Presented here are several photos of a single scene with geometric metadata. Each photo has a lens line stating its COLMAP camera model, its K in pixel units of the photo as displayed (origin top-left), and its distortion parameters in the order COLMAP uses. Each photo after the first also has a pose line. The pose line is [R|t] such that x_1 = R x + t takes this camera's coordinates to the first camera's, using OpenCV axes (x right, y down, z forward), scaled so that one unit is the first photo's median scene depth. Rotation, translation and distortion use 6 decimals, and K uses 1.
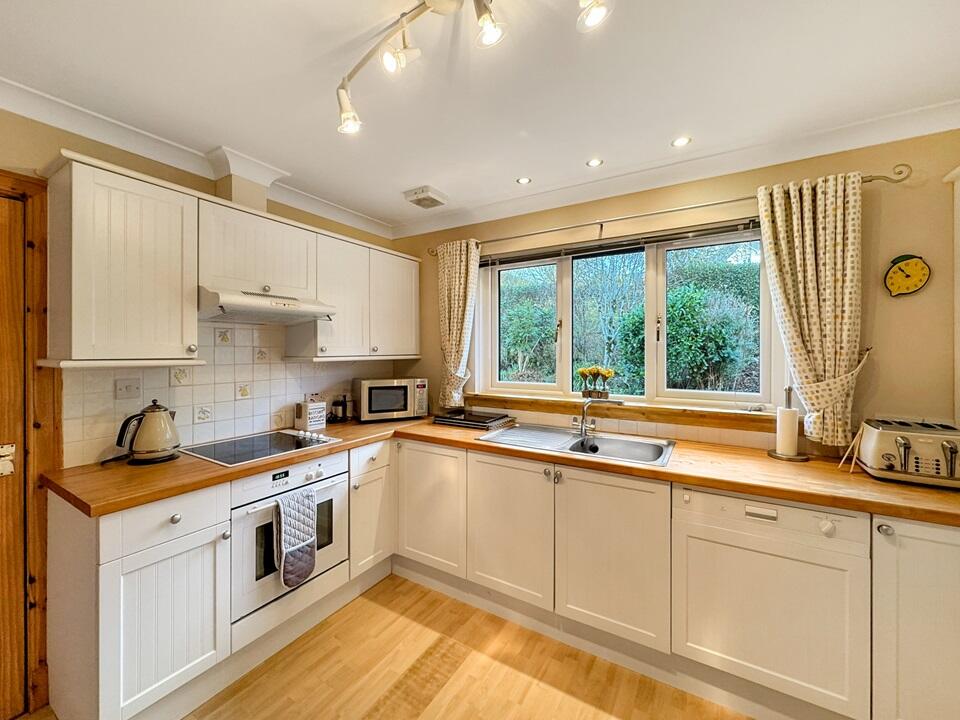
lens RADIAL K [[390.6, 0, 470.8], [0, 390.6, 353.4], [0, 0, 1]] dist [-0.003268, 0.000399]
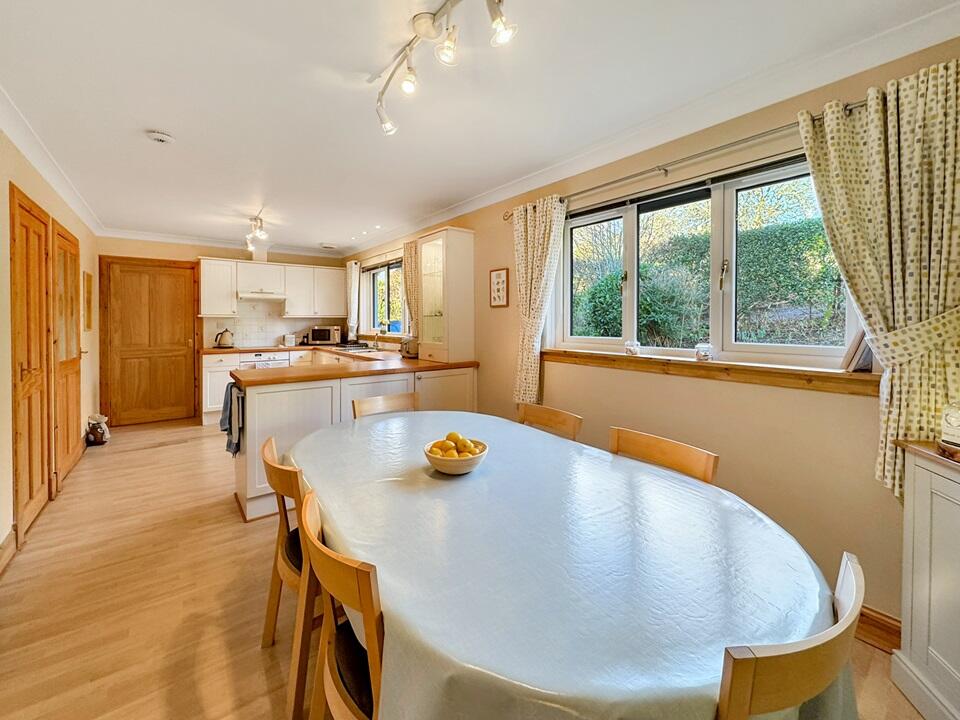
lens RADIAL K [[390.6, 0, 456.2], [0, 390.6, 327.9], [0, 0, 1]] dist [-0.003268, 0.000399]
pose [[0.929529, 0.007210, -0.368679, 1.628784], [-0.002891, 0.999921, 0.012265, 0.057773], [0.368738, -0.010334, 0.929476, -0.966118]]
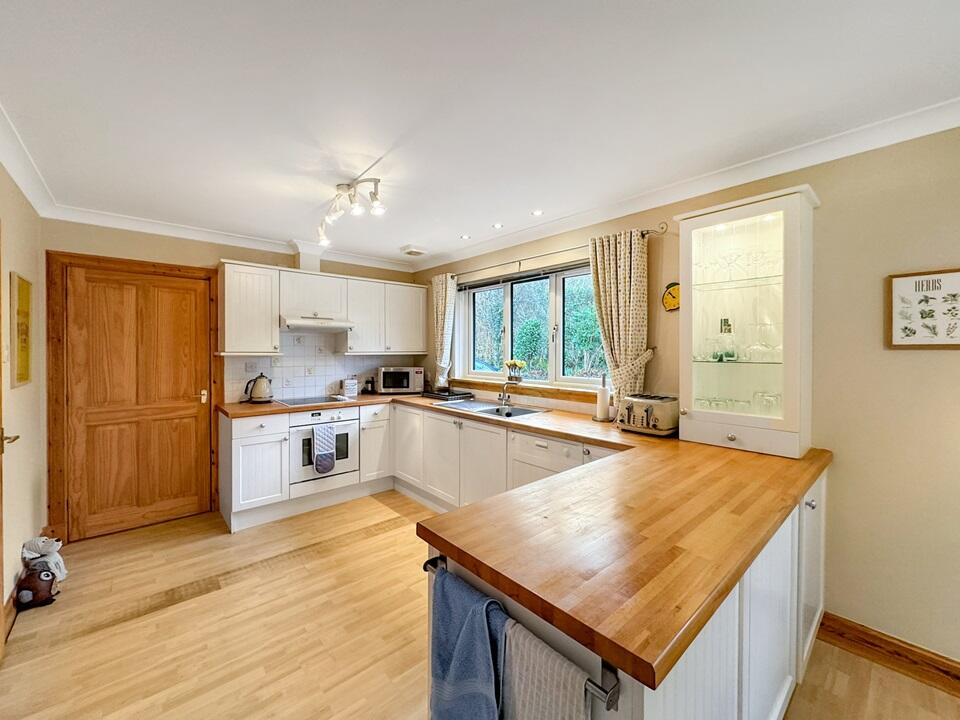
lens RADIAL K [[390.6, 0, 479.5], [0, 390.6, 357.4], [0, 0, 1]] dist [-0.003268, 0.000399]
pose [[0.957860, 0.007324, -0.287142, 0.673885], [-0.004442, 0.999933, 0.010688, 0.011074], [0.287201, -0.008962, 0.957828, -0.481639]]
